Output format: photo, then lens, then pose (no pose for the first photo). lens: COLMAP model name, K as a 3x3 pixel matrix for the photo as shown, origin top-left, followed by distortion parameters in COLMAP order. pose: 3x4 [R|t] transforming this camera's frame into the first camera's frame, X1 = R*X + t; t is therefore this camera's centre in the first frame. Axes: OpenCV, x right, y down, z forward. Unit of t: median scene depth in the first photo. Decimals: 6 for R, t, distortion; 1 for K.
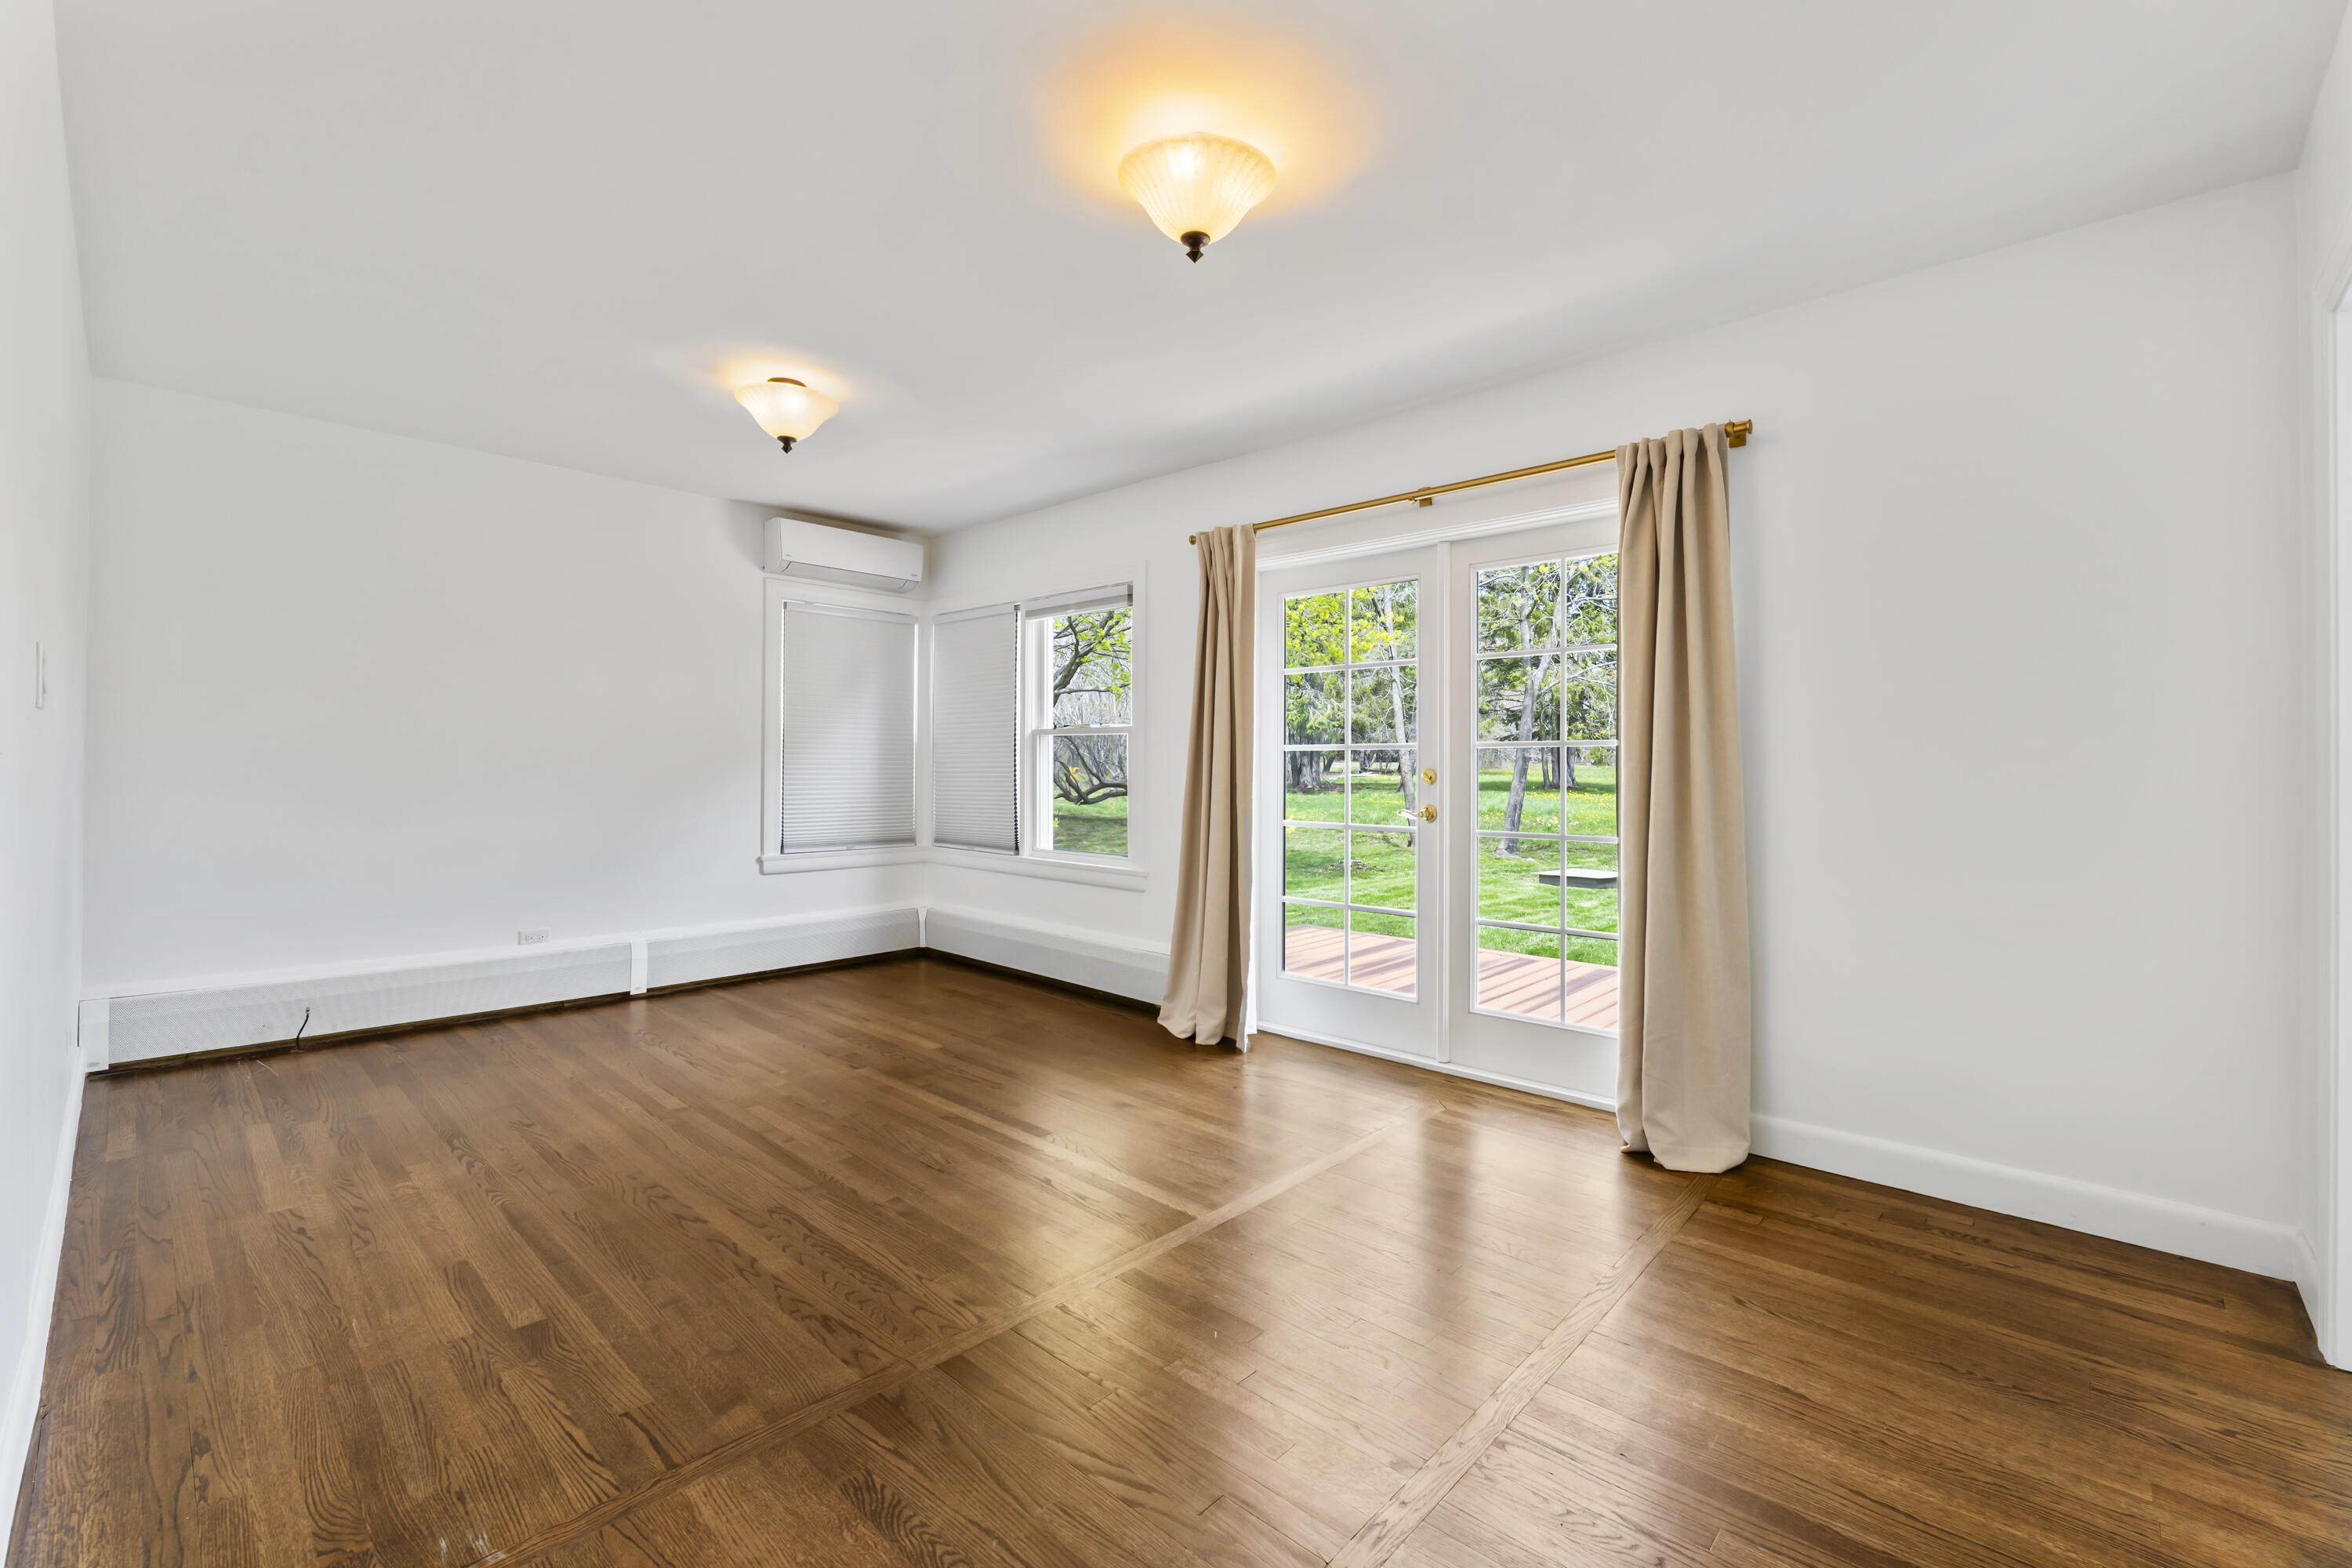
lens RADIAL K [[987.0, 0, 1188.0], [0, 987.0, 769.2], [0, 0, 1]] dist [-0.006817, 0.000113]
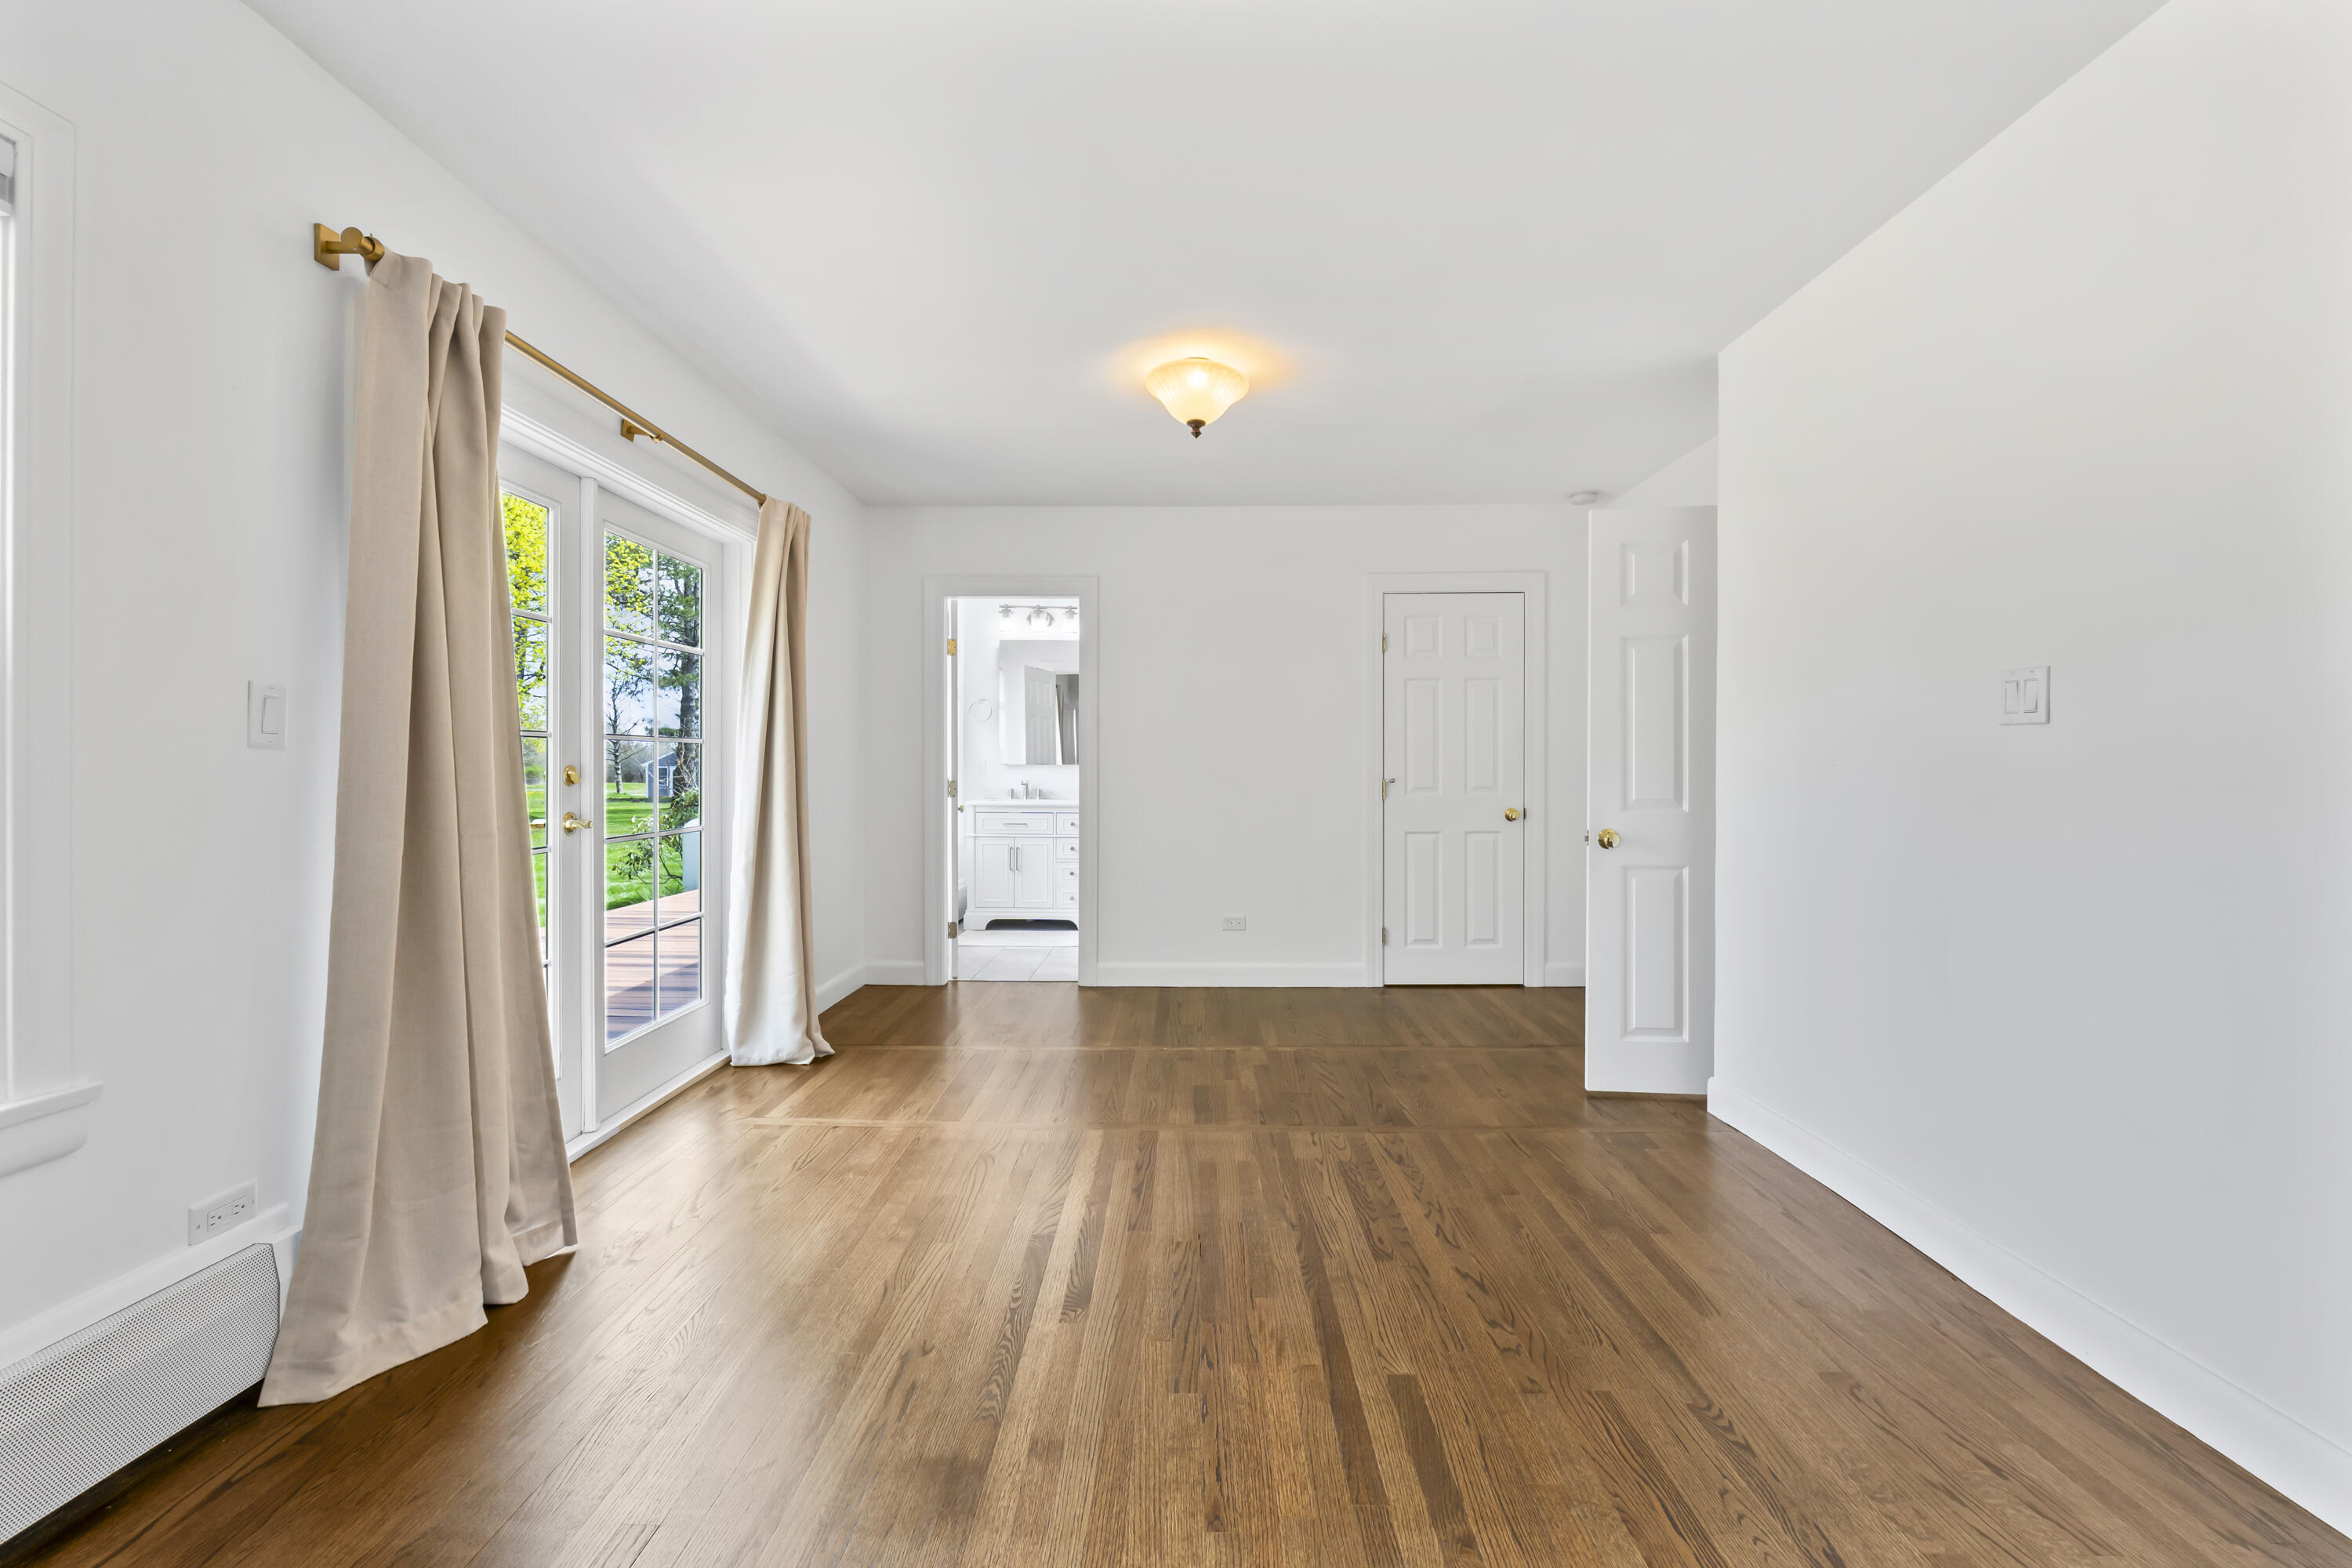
lens RADIAL K [[987.0, 0, 1180.4], [0, 987.0, 780.6], [0, 0, 1]] dist [-0.006817, 0.000113]
pose [[-0.669229, -0.020416, 0.742775, -1.005805], [-0.005644, 0.999733, 0.022394, -0.010158], [-0.743034, 0.010795, -0.669166, 1.828831]]
